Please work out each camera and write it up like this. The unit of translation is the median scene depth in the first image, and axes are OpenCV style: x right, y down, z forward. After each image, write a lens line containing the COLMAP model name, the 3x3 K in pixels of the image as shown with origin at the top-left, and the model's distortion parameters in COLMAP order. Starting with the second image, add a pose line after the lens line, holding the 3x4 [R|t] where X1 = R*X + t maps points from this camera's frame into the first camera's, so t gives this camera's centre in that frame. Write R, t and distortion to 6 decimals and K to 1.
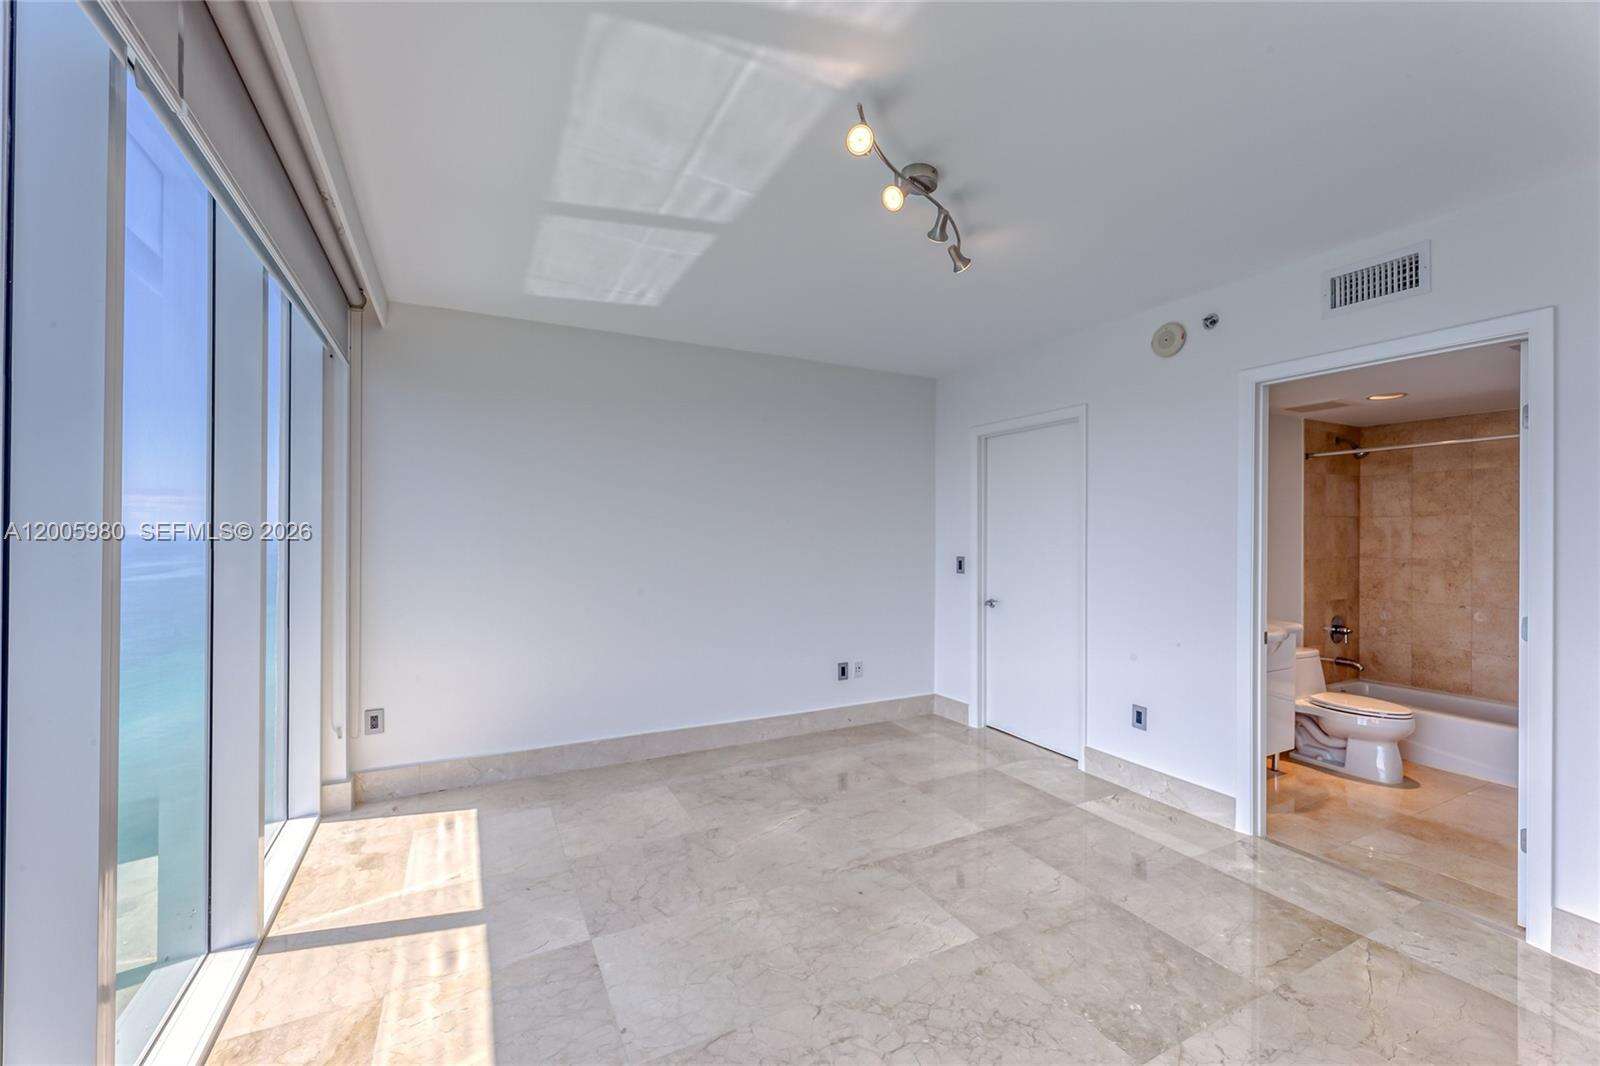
lens RADIAL K [[647.9, 0, 798.2], [0, 647.9, 530.1], [0, 0, 1]] dist [0.007271, 0.000244]
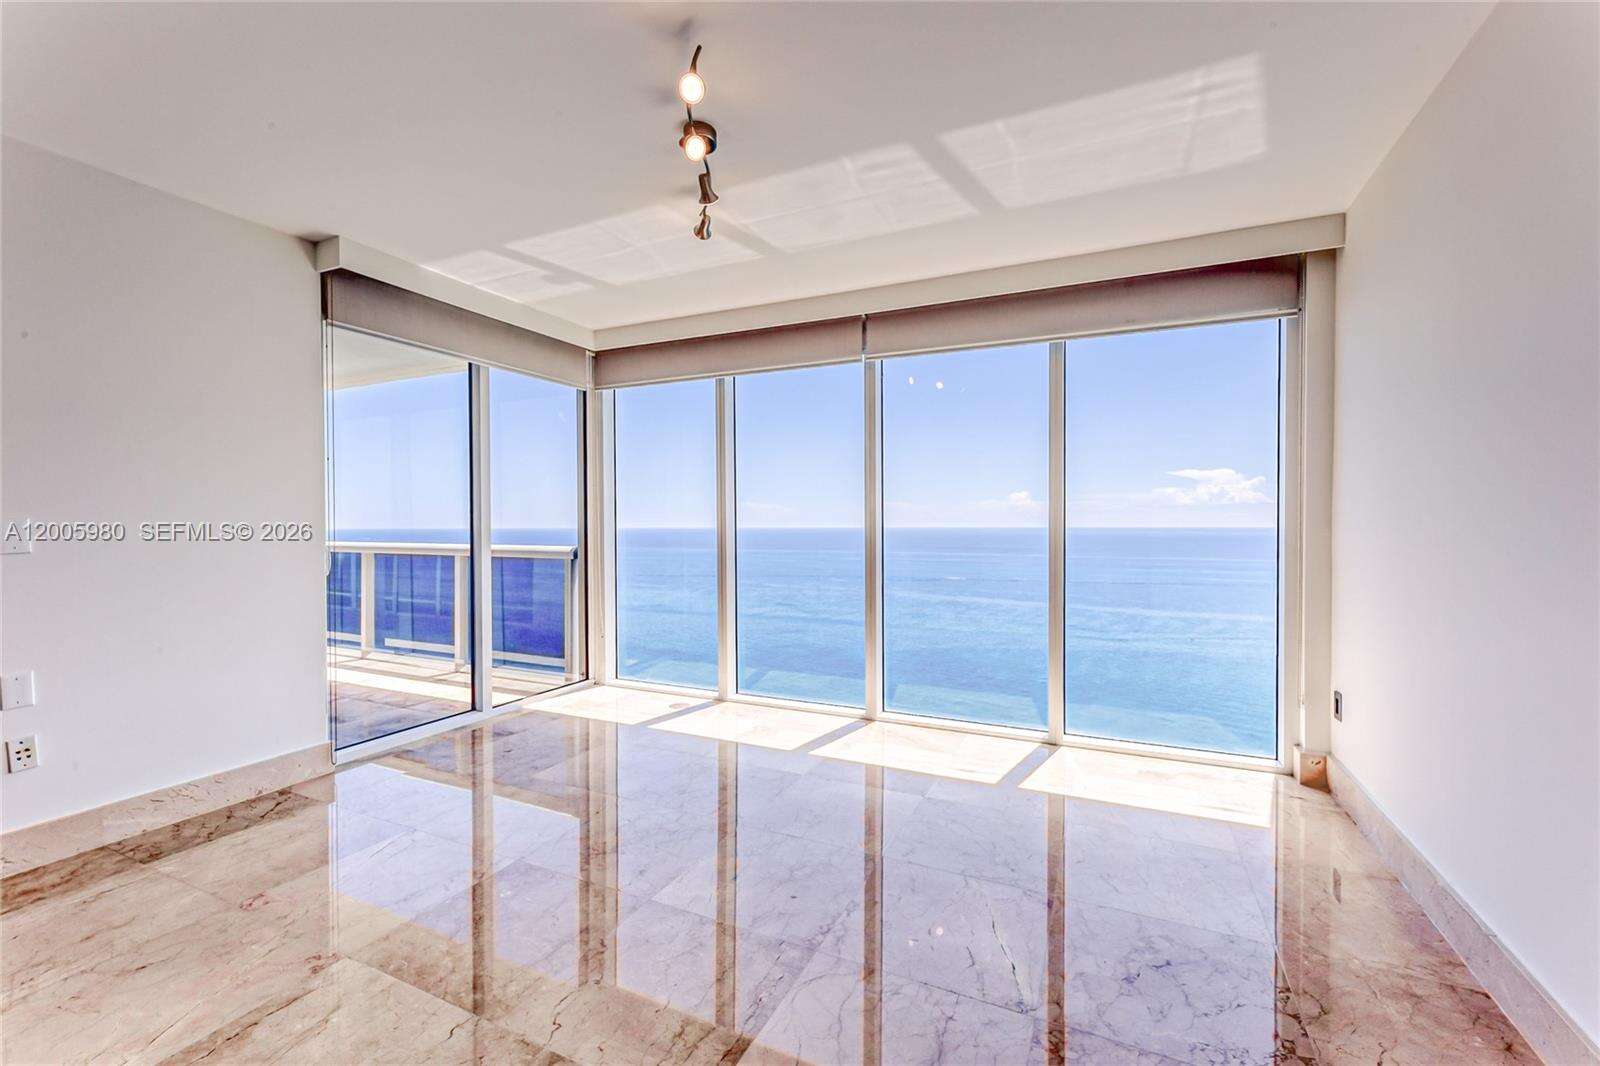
lens RADIAL K [[658.1, 0, 800.0], [0, 658.1, 533.0], [0, 0, 1]] dist [0.009246, 0.000130]
pose [[-0.797424, 0.004789, -0.603400, 0.507640], [0.000787, 0.999976, 0.006897, 0.063035], [0.603419, 0.005025, -0.797409, 1.440752]]
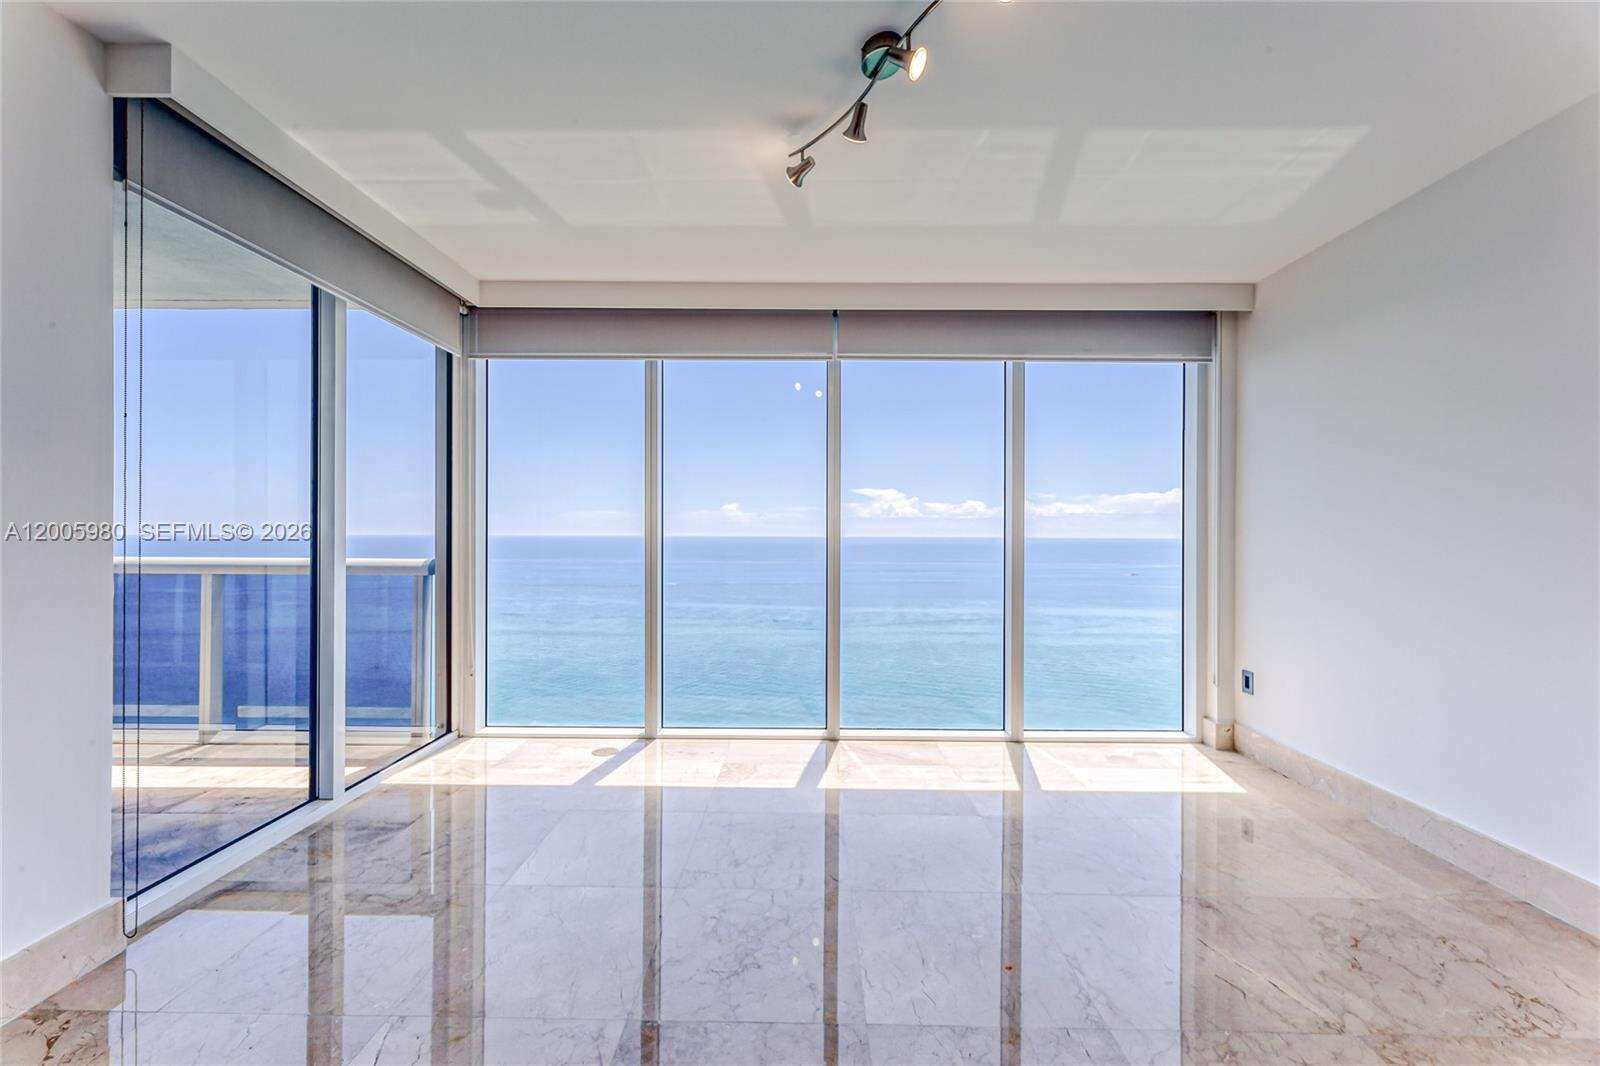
lens RADIAL K [[651.5, 0, 797.0], [0, 651.5, 540.4], [0, 0, 1]] dist [0.007078, 0.000517]
pose [[-0.479144, -0.000037, -0.877736, 0.726008], [-0.002463, 0.999996, 0.001303, 0.068811], [0.877733, 0.002786, -0.479143, 0.974020]]
